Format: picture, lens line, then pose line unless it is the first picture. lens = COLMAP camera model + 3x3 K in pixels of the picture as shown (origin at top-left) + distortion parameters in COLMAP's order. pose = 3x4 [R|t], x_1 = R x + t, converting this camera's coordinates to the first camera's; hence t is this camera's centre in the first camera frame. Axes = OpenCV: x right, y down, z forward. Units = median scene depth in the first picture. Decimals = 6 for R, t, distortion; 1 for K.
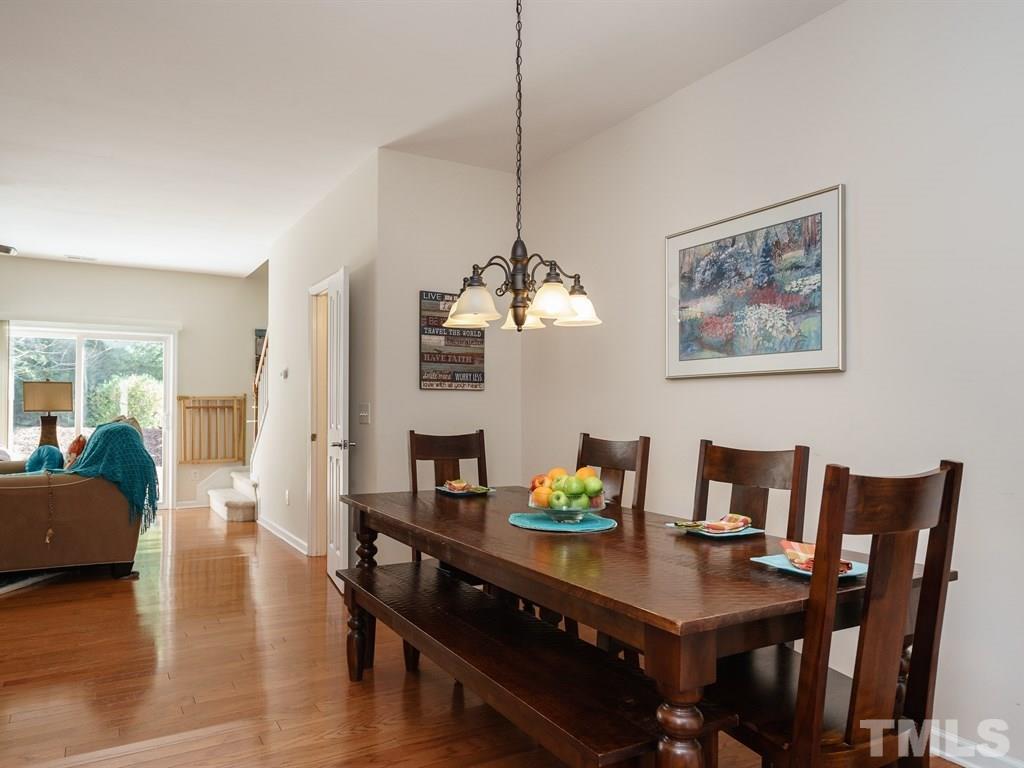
lens RADIAL K [[660.3, 0, 461.1], [0, 660.3, 410.0], [0, 0, 1]] dist [-0.003493, -0.001819]
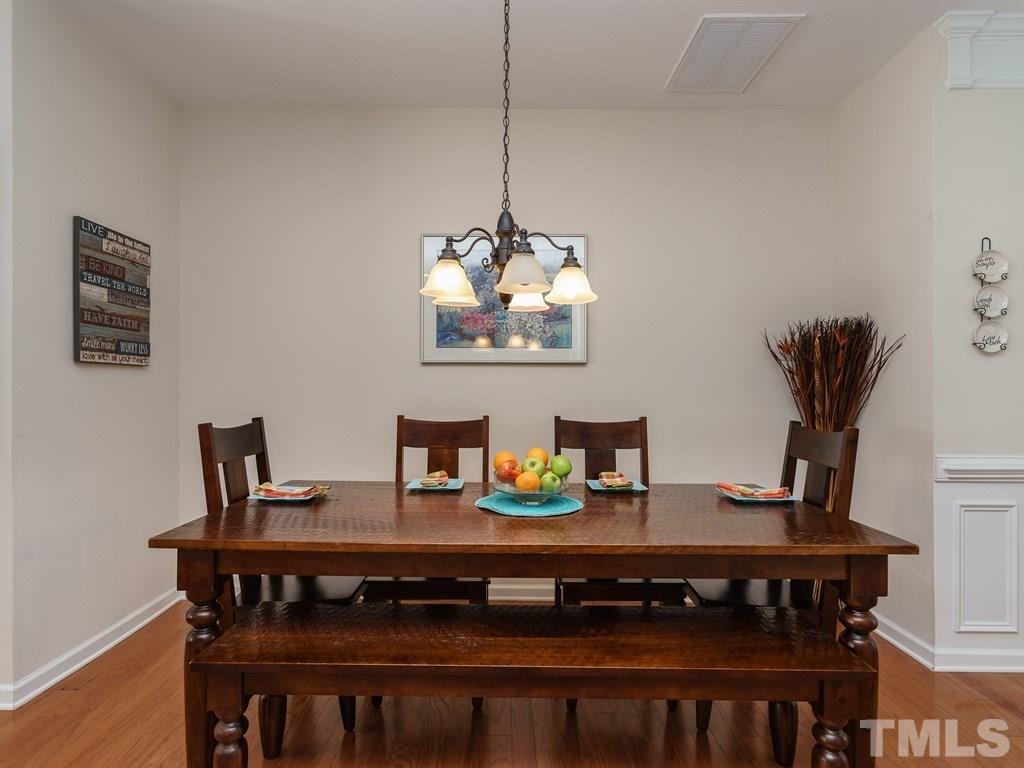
lens RADIAL K [[546.2, 0, 506.5], [0, 546.2, 388.4], [0, 0, 1]] dist [-0.006656, 0.001670]
pose [[0.492796, -0.002321, 0.870142, -0.416533], [0.000943, 0.999997, 0.002134, -0.006725], [-0.870144, -0.000231, 0.492797, 0.433873]]
